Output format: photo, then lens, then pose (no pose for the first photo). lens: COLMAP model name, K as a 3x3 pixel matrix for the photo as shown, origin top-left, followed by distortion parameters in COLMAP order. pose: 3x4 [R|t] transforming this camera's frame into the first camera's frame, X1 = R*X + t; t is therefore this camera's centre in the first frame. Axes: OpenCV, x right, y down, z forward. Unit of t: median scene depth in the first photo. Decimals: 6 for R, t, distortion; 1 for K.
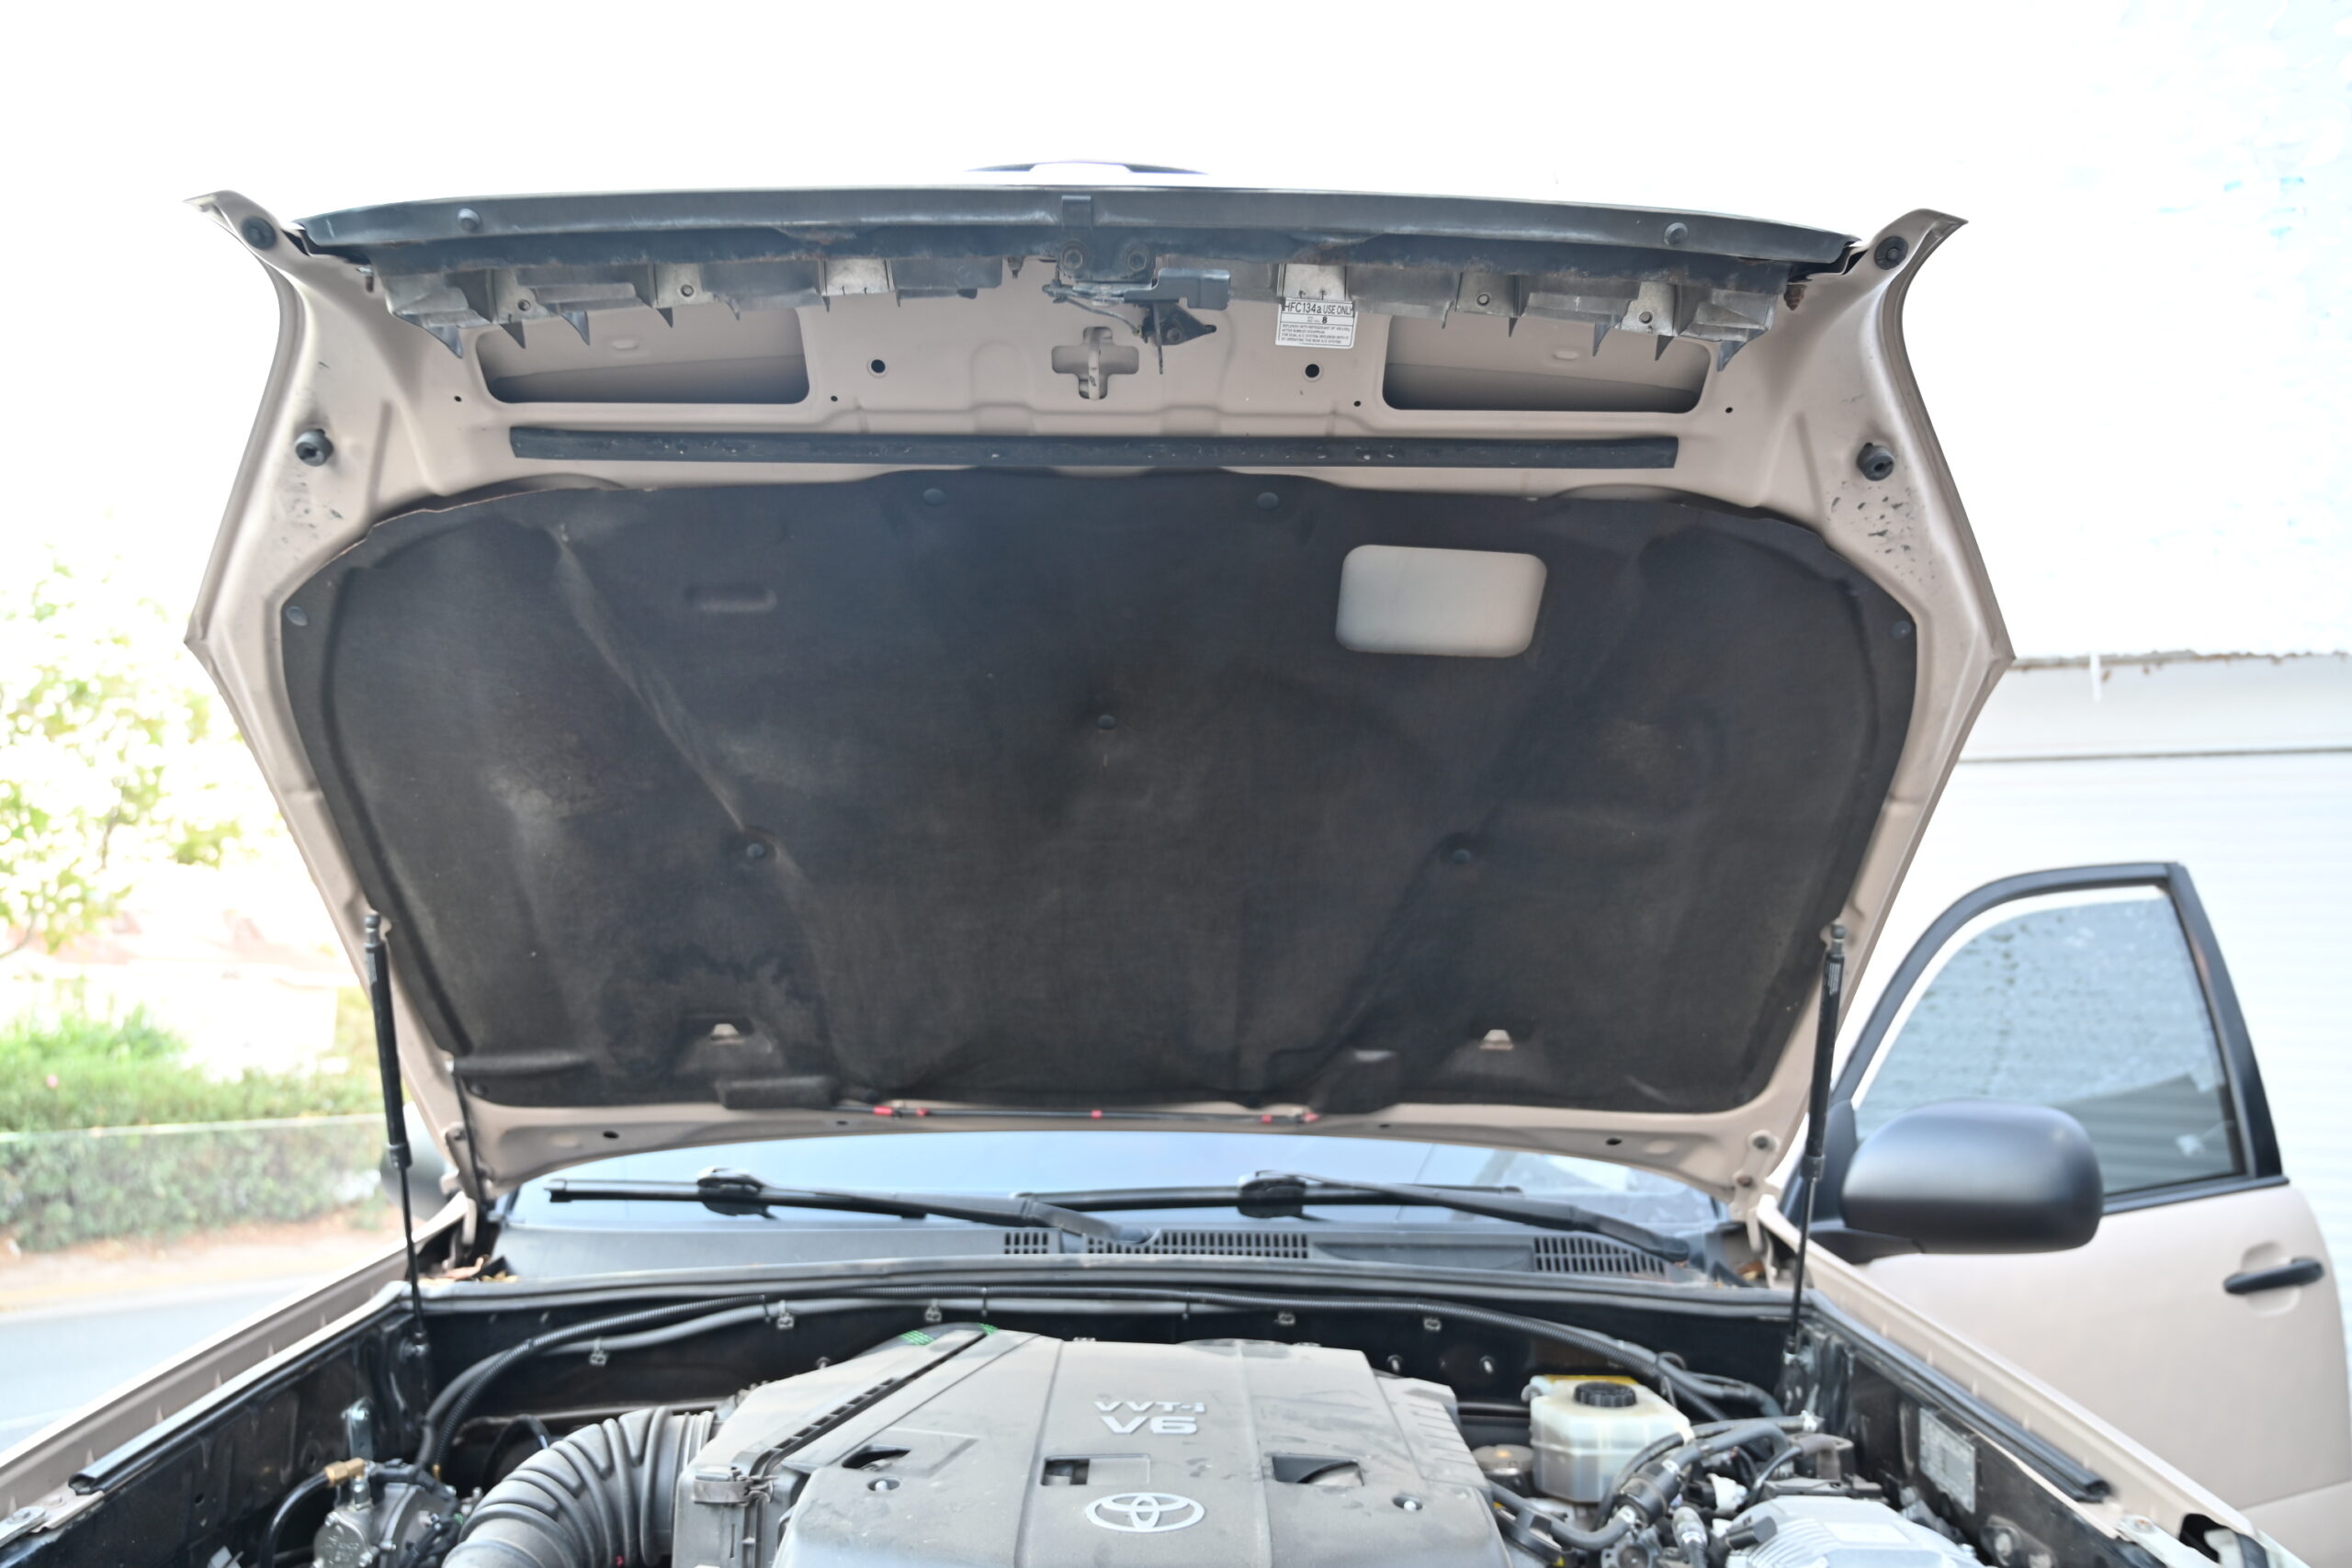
lens RADIAL K [[1553.3, 0, 1171.6], [0, 1553.3, 775.4], [0, 0, 1]] dist [-0.013678, 0.000130]
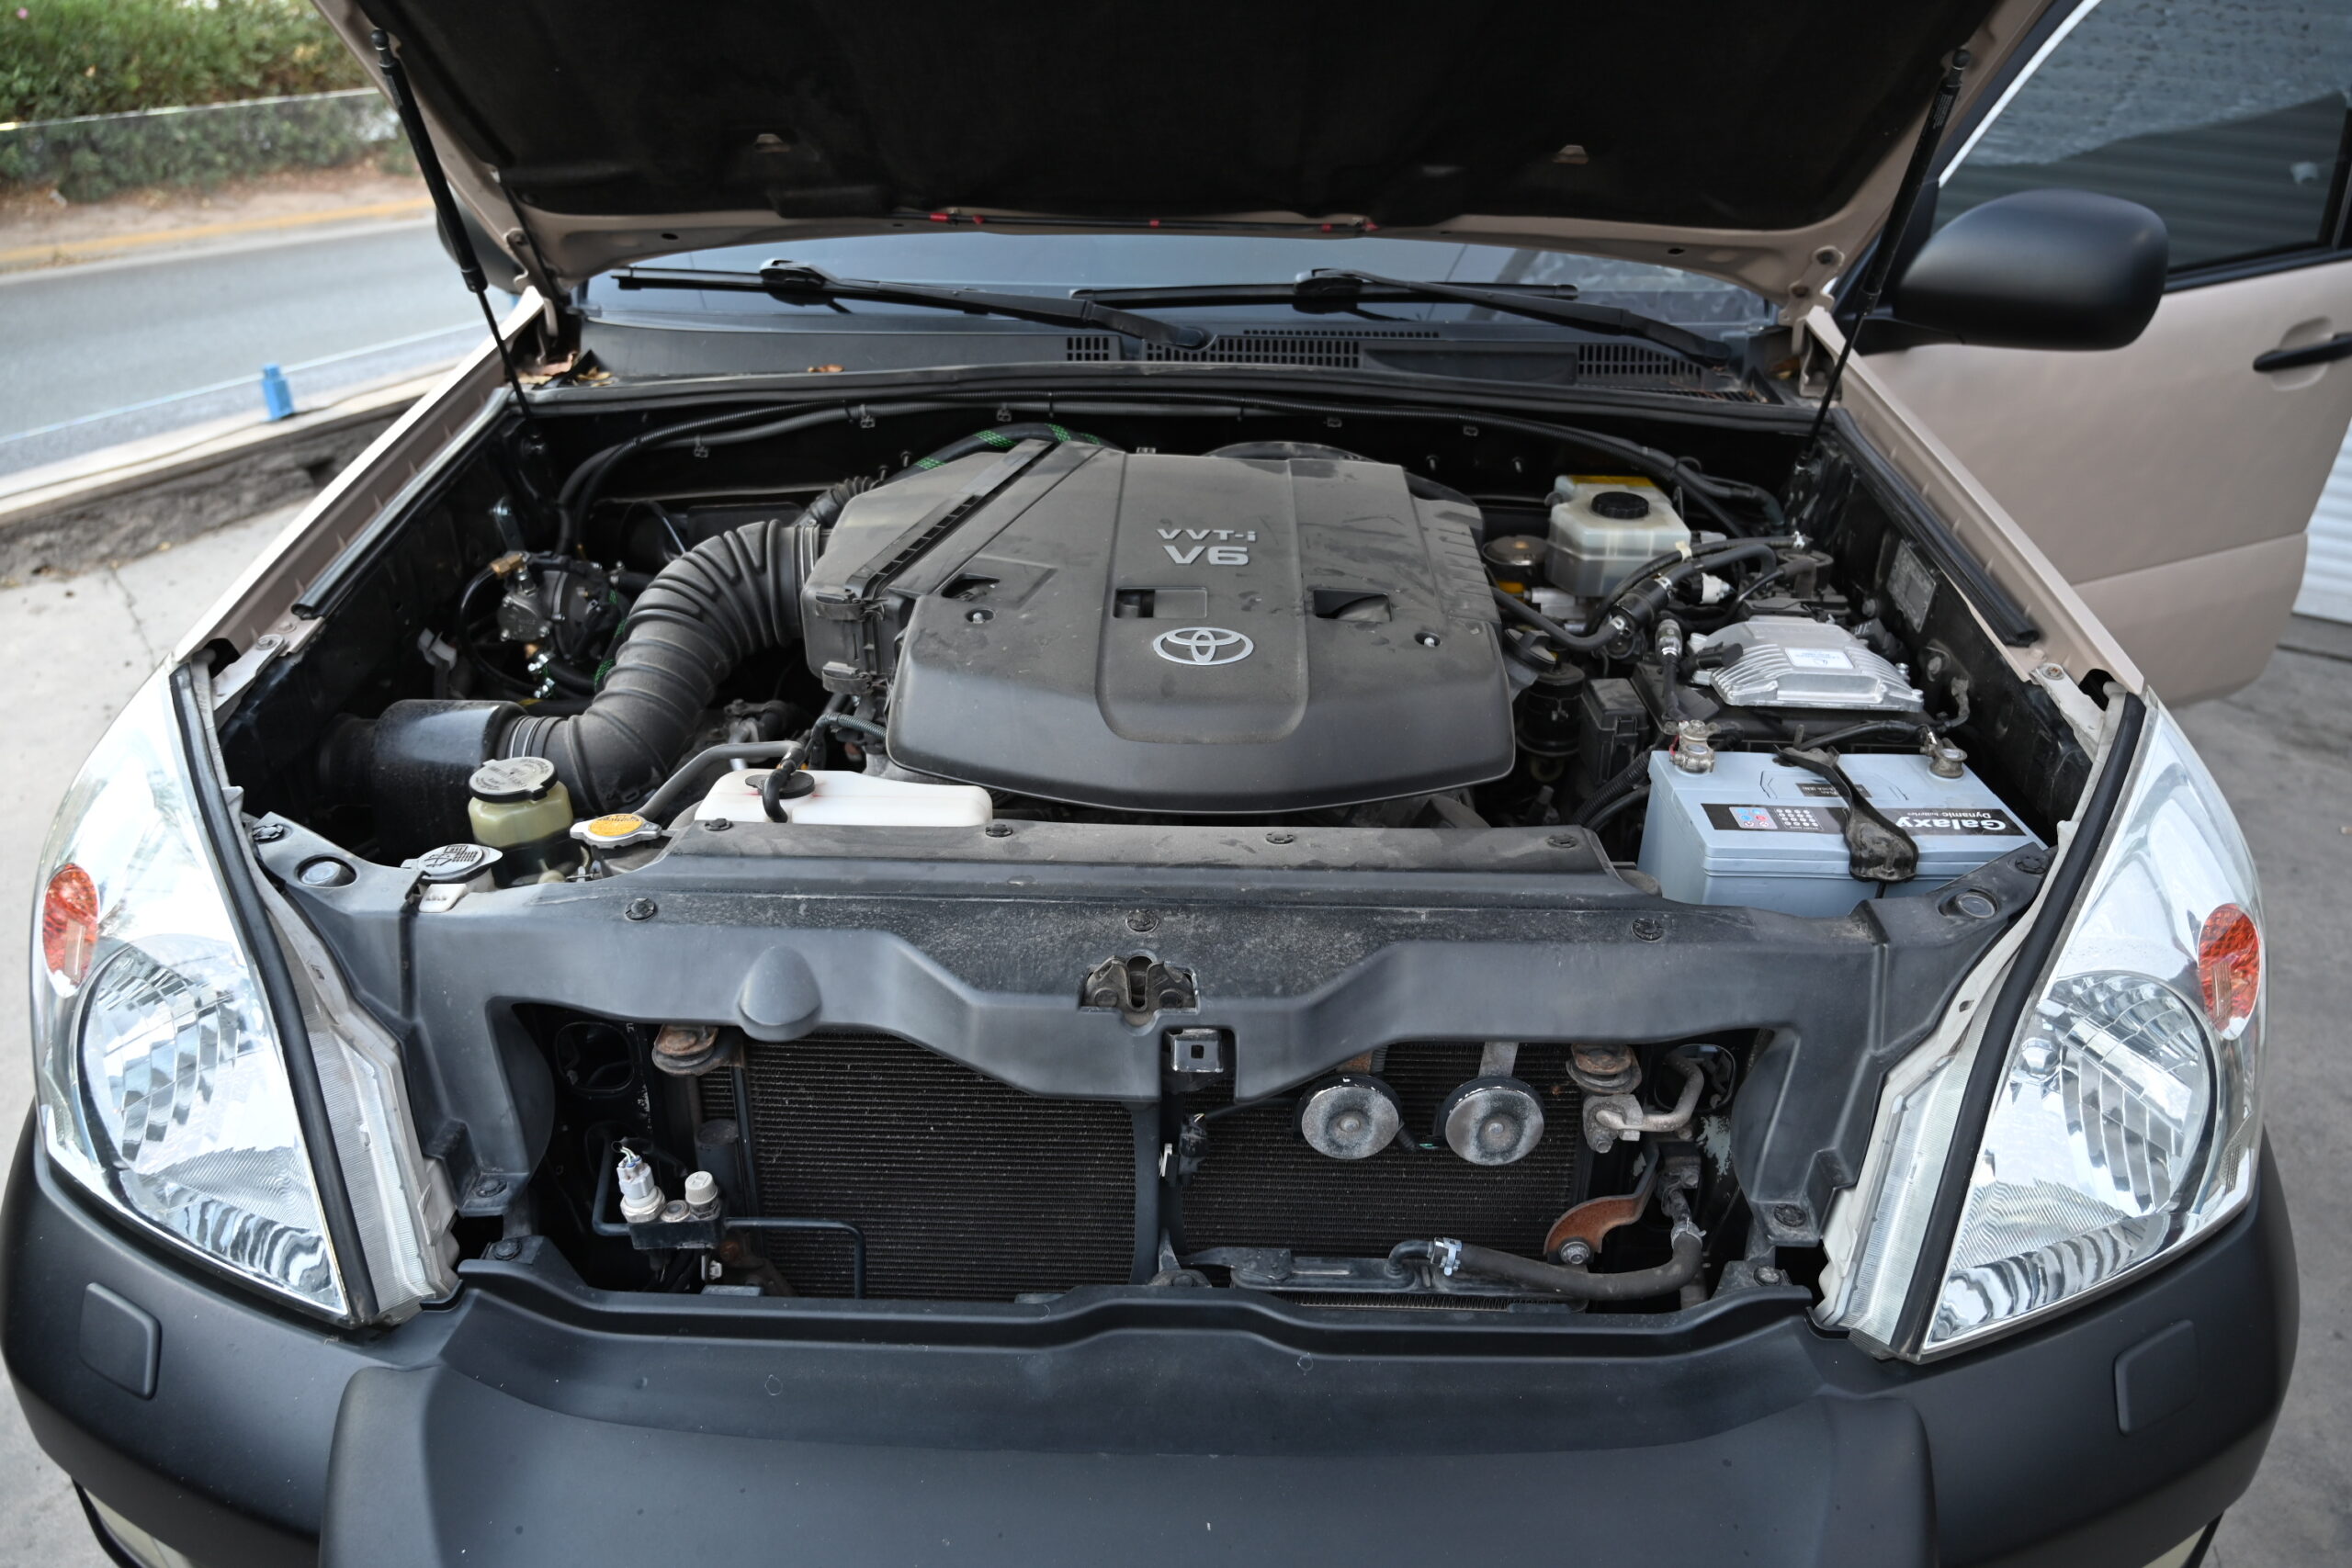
lens RADIAL K [[1558.0, 0, 1177.5], [0, 1558.0, 789.2], [0, 0, 1]] dist [-0.015499, 0.001435]
pose [[0.999615, 0.016903, -0.022004, -0.006176], [0.000277, 0.786906, 0.617073, -0.116737], [0.027745, -0.616841, 0.786598, -0.001284]]
